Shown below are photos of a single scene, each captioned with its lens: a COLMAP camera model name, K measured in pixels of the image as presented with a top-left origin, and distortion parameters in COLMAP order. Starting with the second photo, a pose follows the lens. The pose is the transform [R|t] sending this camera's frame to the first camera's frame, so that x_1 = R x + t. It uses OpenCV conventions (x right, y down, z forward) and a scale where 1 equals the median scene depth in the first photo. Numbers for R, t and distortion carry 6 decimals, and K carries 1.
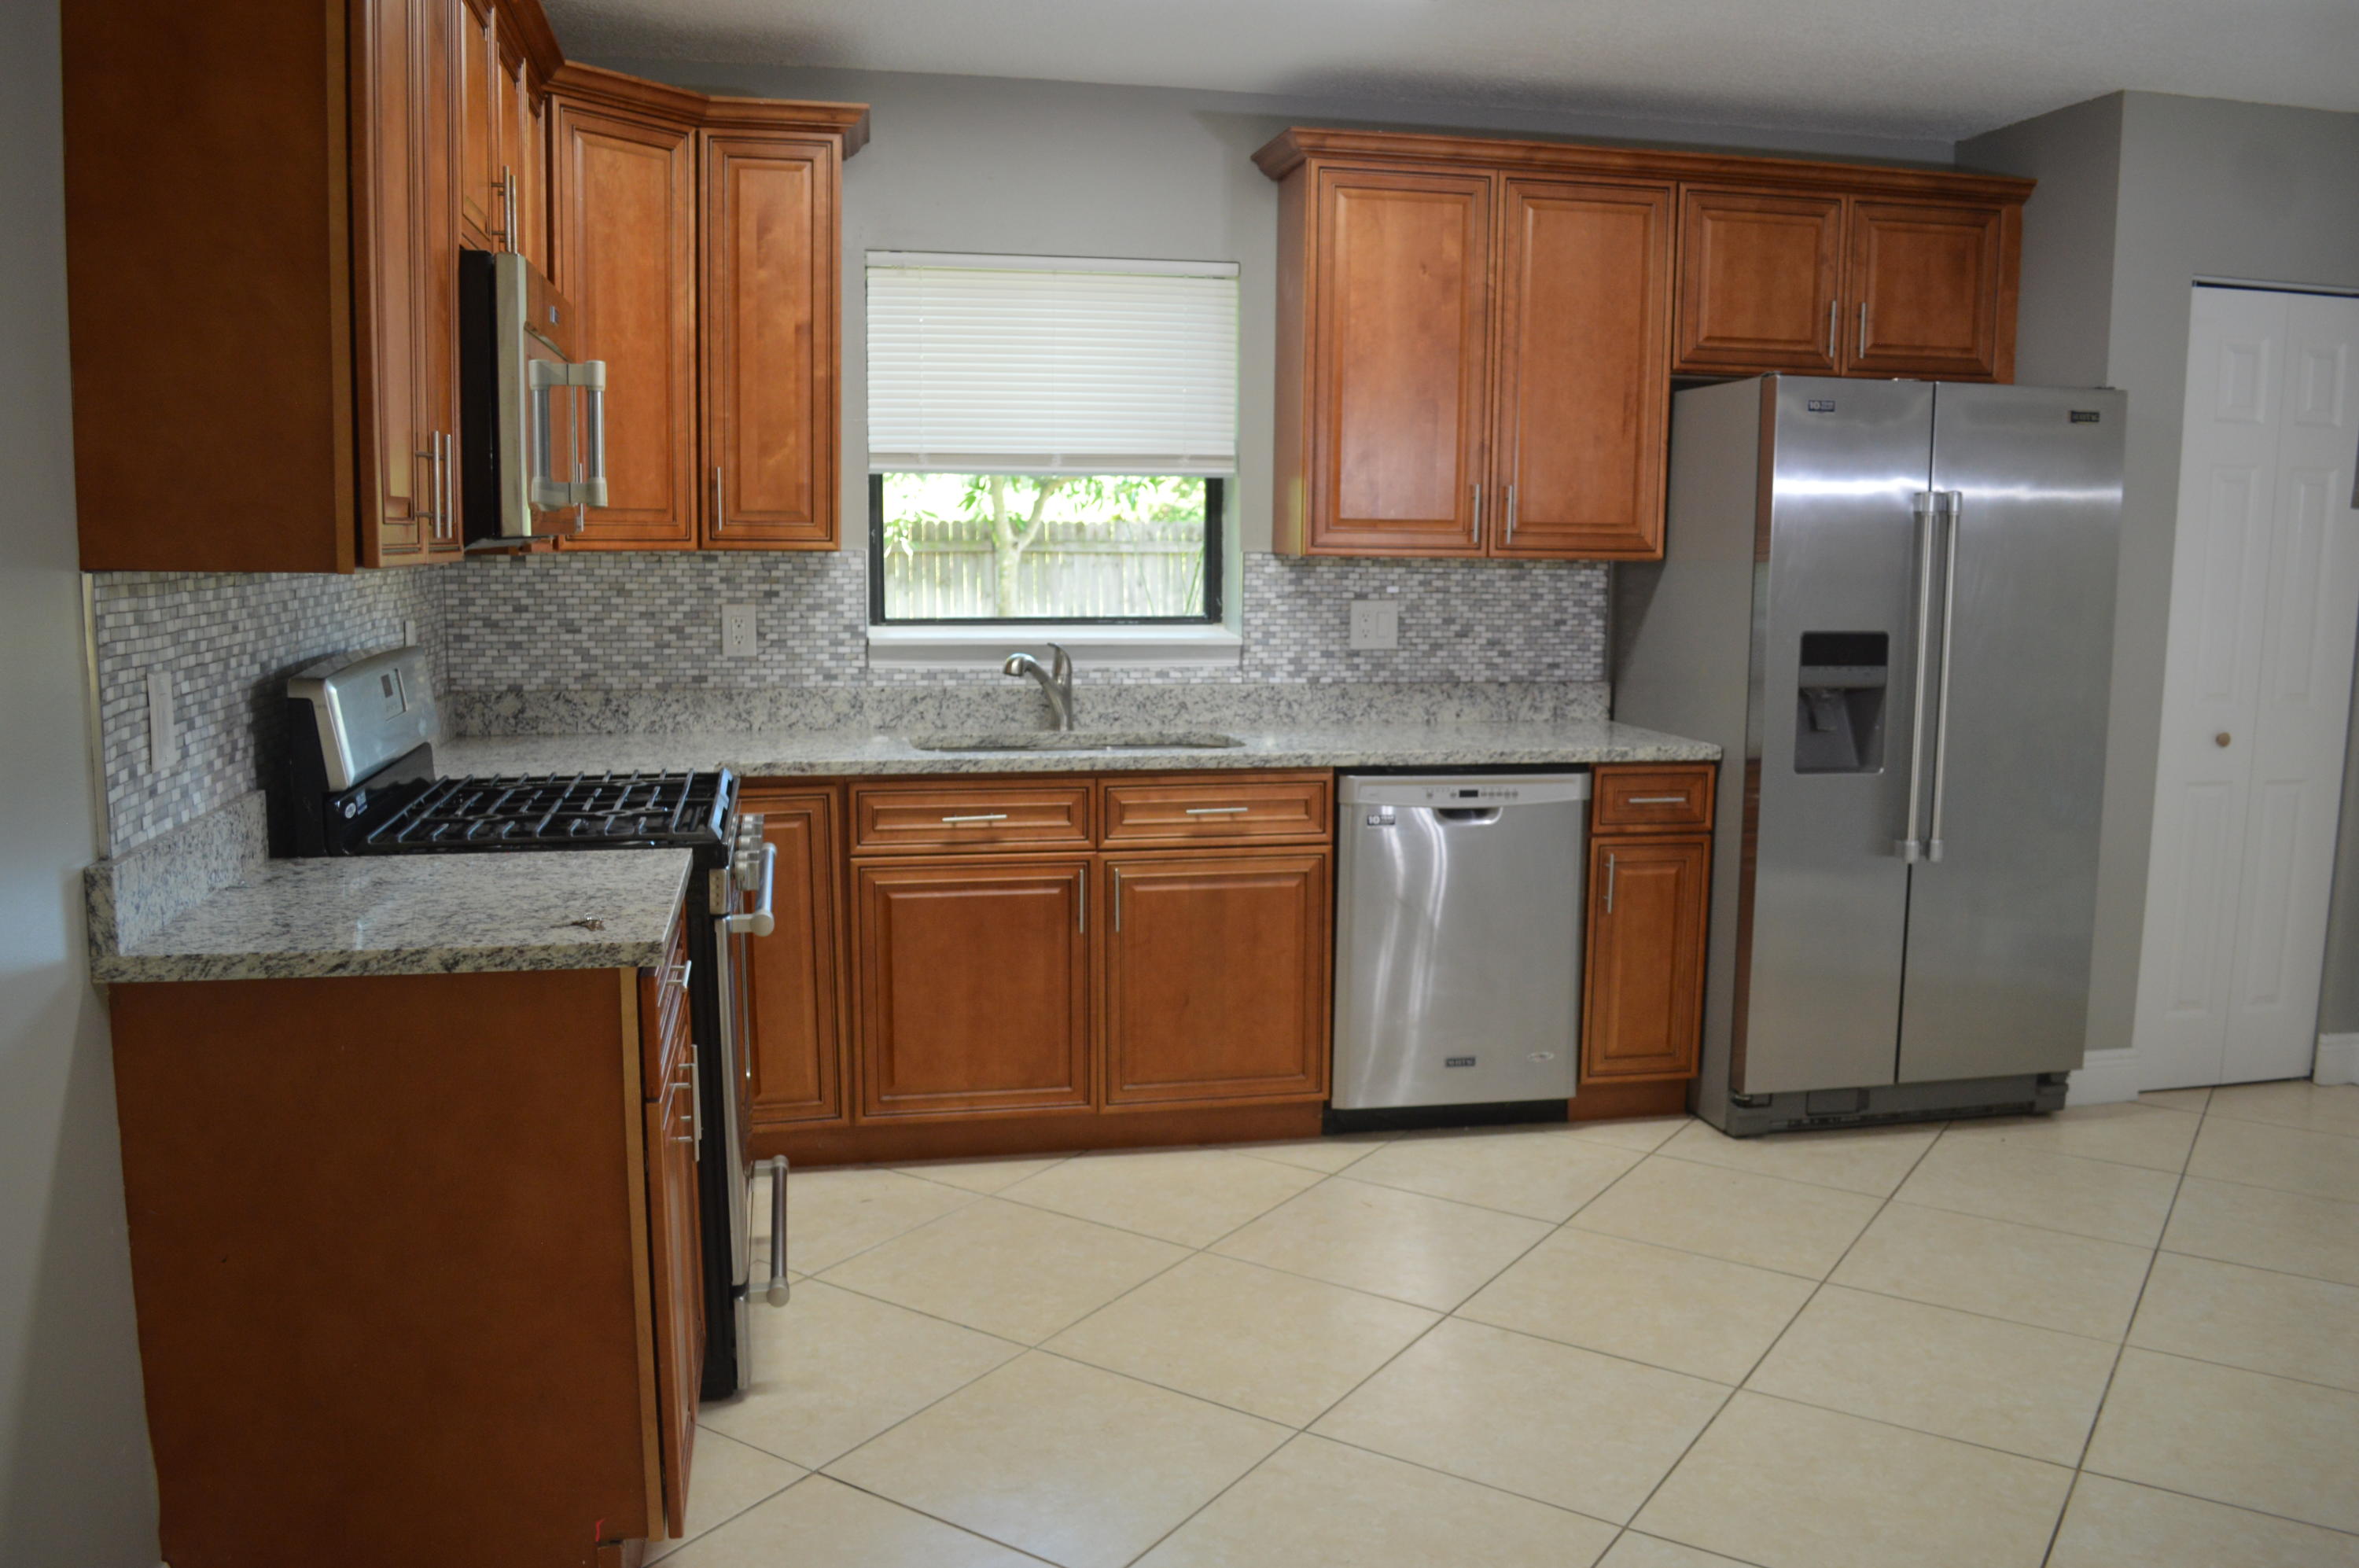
lens RADIAL K [[1883.3, 0, 1179.5], [0, 1883.3, 784.0], [0, 0, 1]] dist [-0.094962, 0.020880]
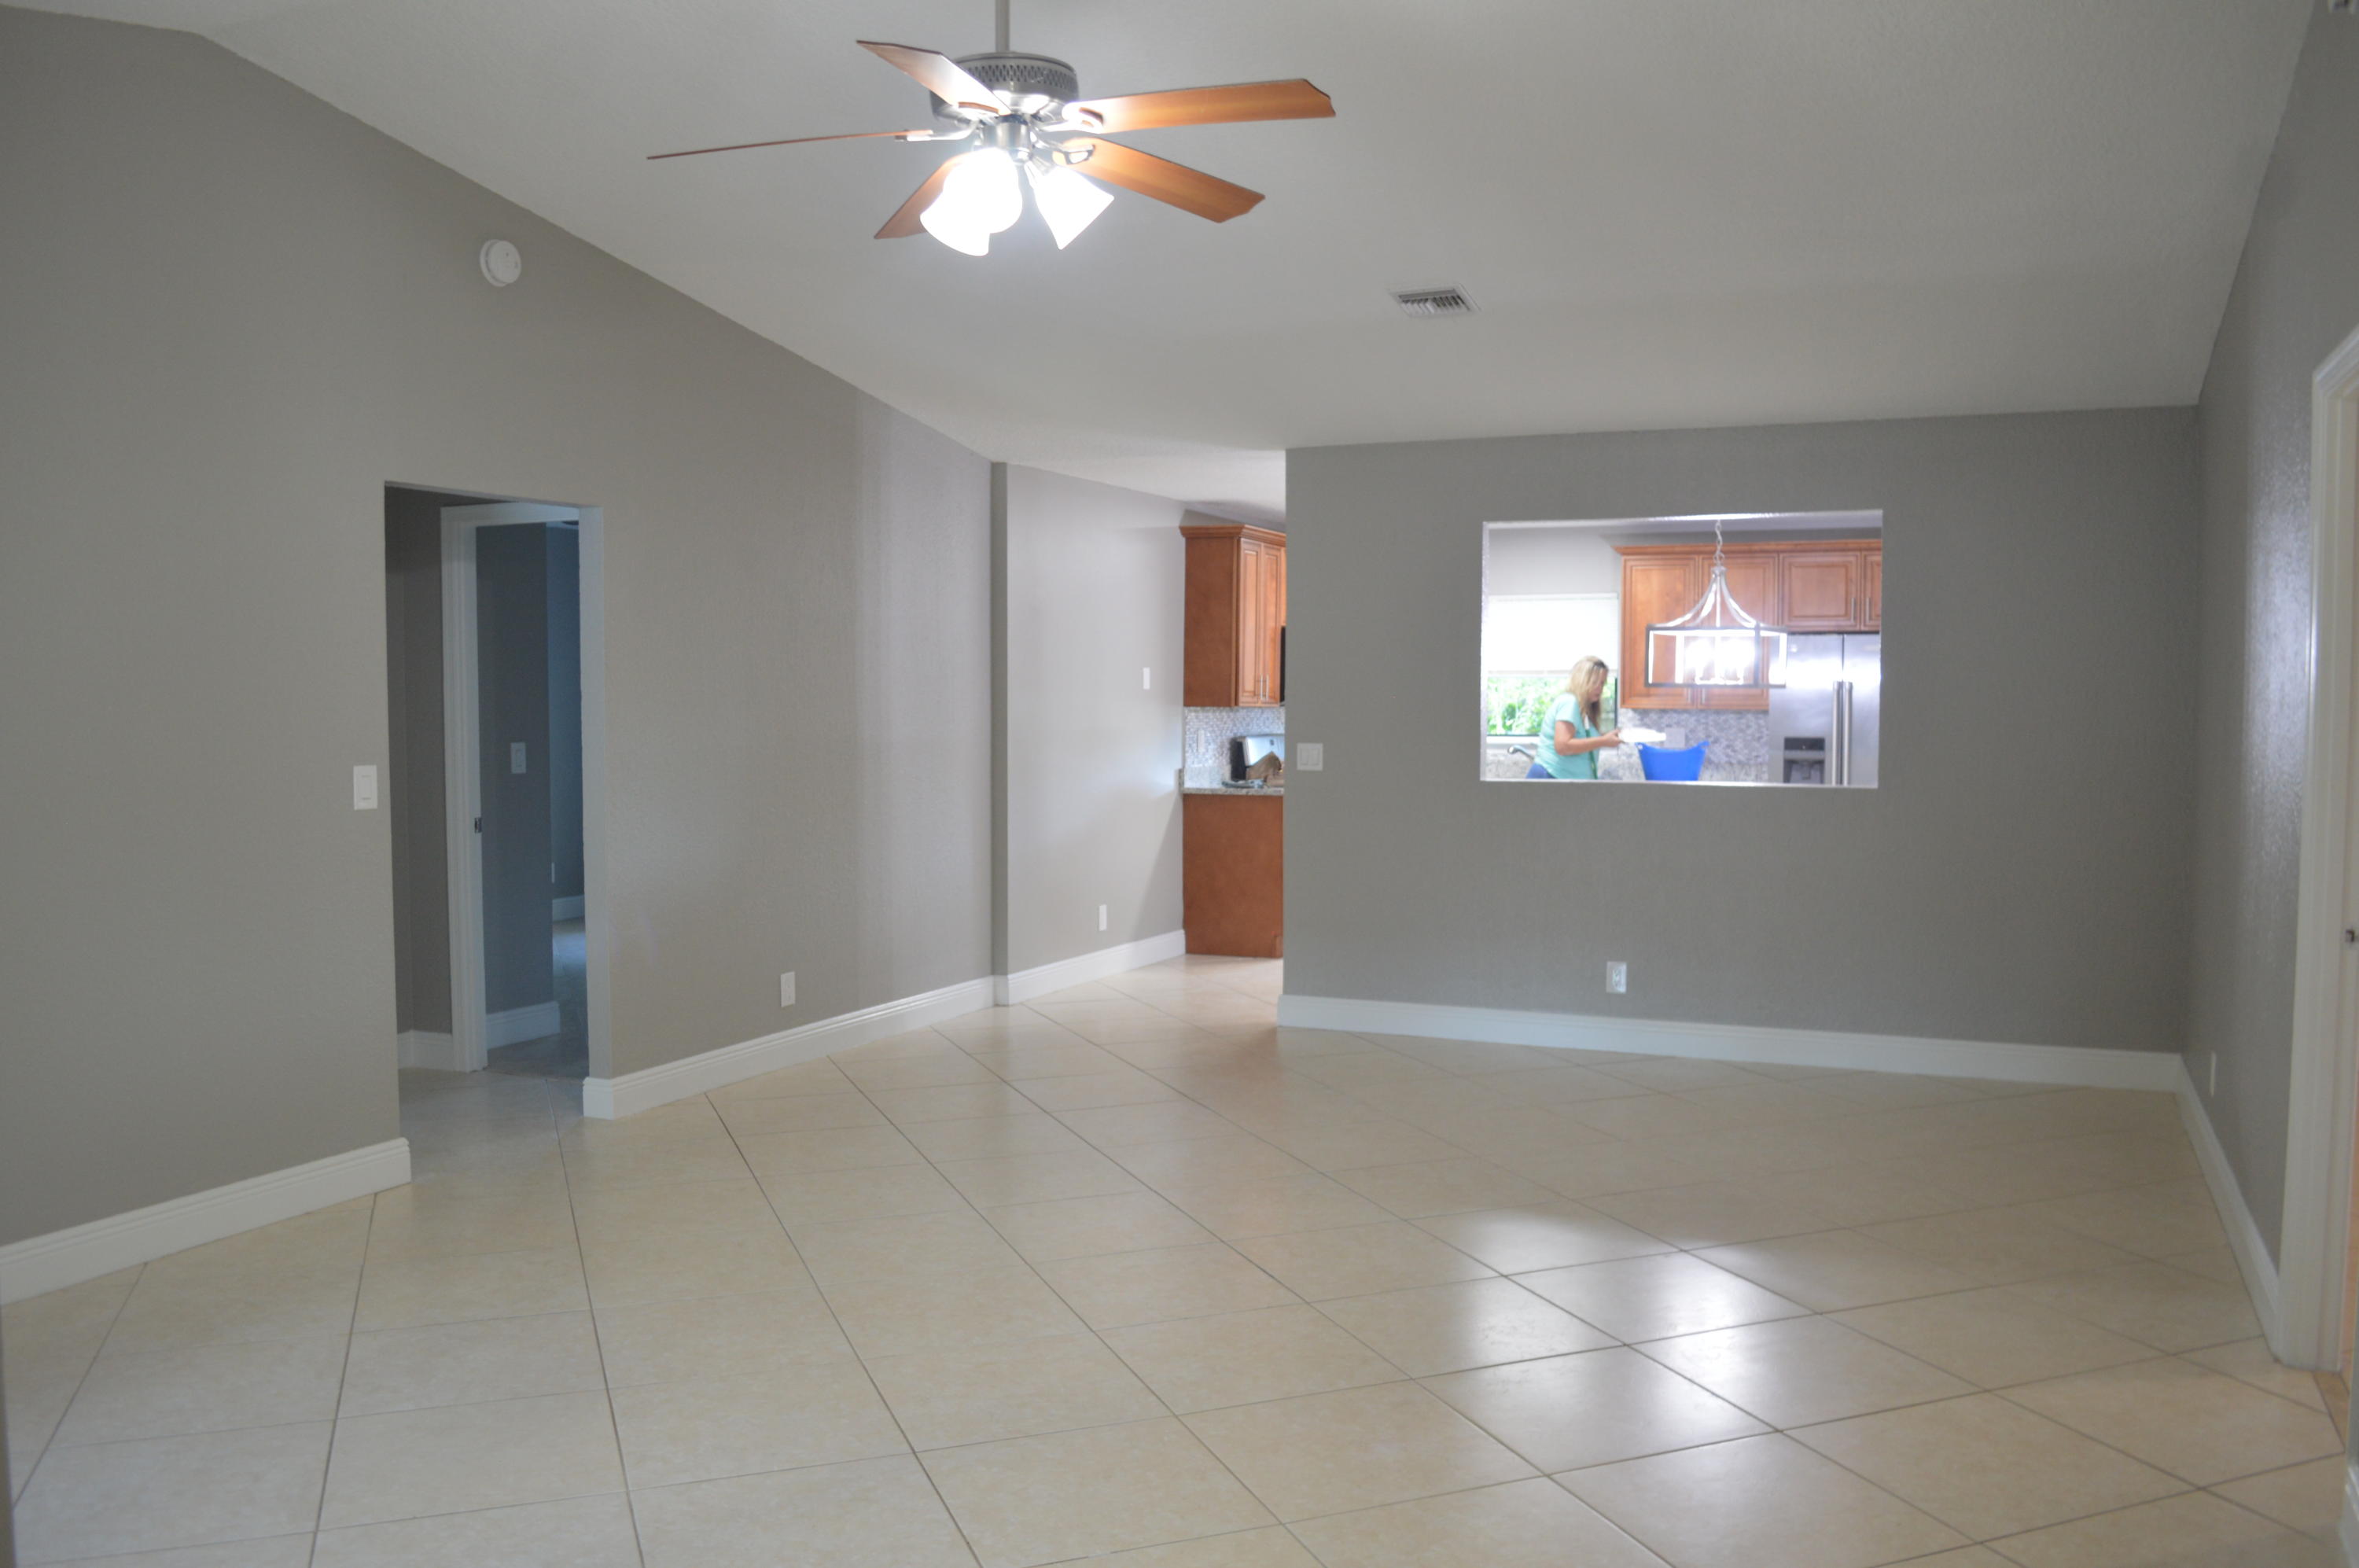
lens RADIAL K [[1883.3, 0, 1179.5], [0, 1883.3, 784.0], [0, 0, 1]] dist [-0.094962, 0.020880]
pose [[0.804506, 0.018876, -0.593644, 1.134182], [-0.075417, 0.994651, -0.070579, 0.213051], [0.589137, 0.101552, 0.801627, -1.434106]]
